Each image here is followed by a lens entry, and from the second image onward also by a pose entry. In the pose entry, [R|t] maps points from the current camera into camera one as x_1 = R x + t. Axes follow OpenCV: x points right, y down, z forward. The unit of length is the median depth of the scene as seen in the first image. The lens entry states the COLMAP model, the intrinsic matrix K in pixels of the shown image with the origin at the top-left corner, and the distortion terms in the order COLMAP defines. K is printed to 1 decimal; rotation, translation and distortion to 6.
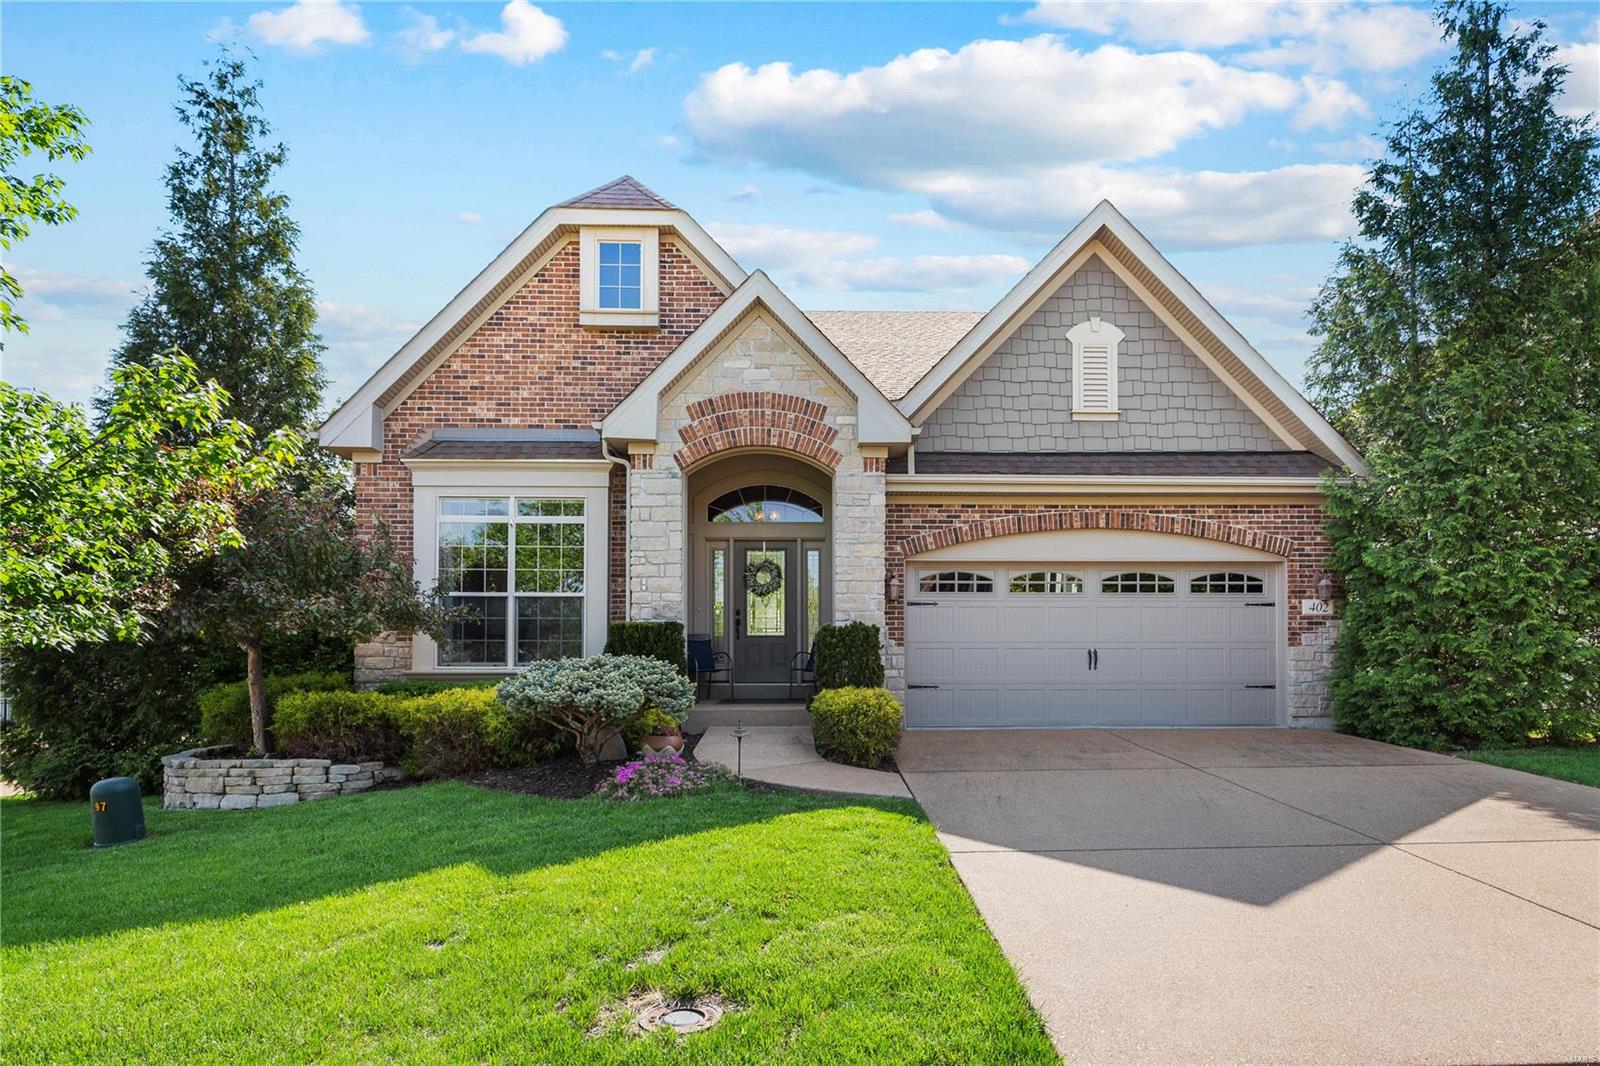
lens RADIAL K [[732.0, 0, 817.1], [0, 732.0, 617.1], [0, 0, 1]] dist [0.008925, -0.001959]
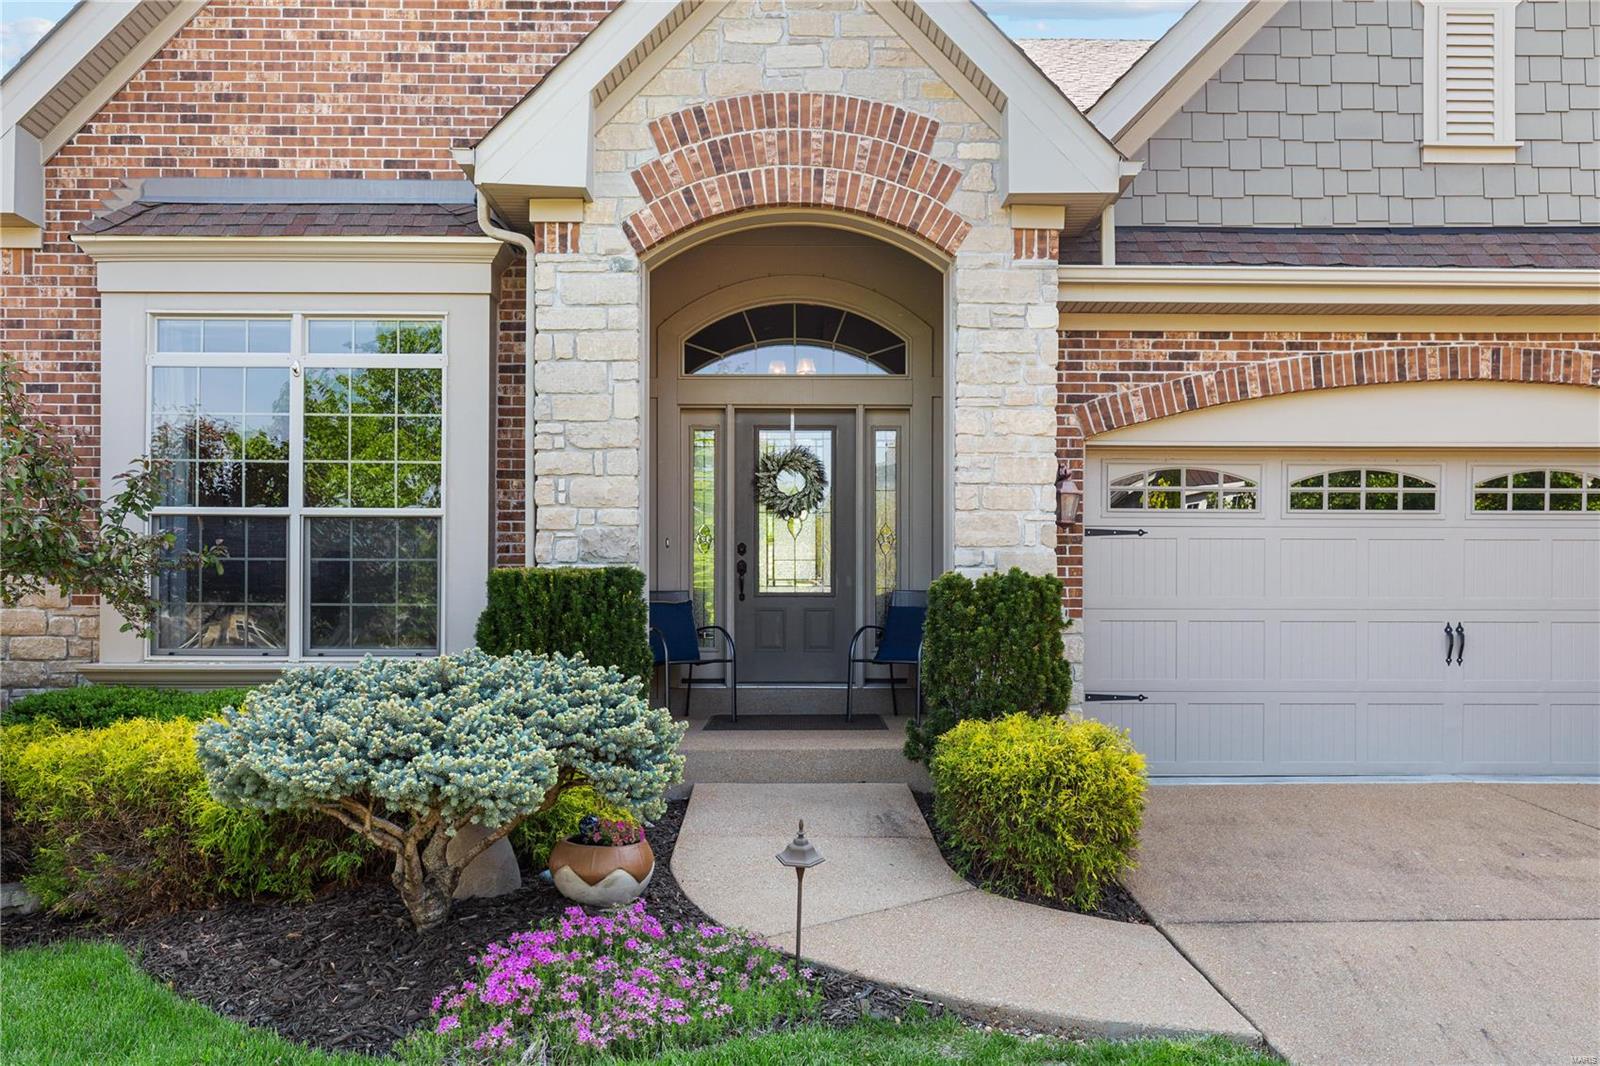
lens RADIAL K [[1062.5, 0, 798.5], [0, 1062.5, 568.8], [0, 0, 1]] dist [0.004399, 0.001748]
pose [[0.999852, 0.002378, -0.017022, -0.064385], [-0.002158, 0.999914, 0.012930, -0.002030], [0.017052, -0.012892, 0.999771, 0.284172]]
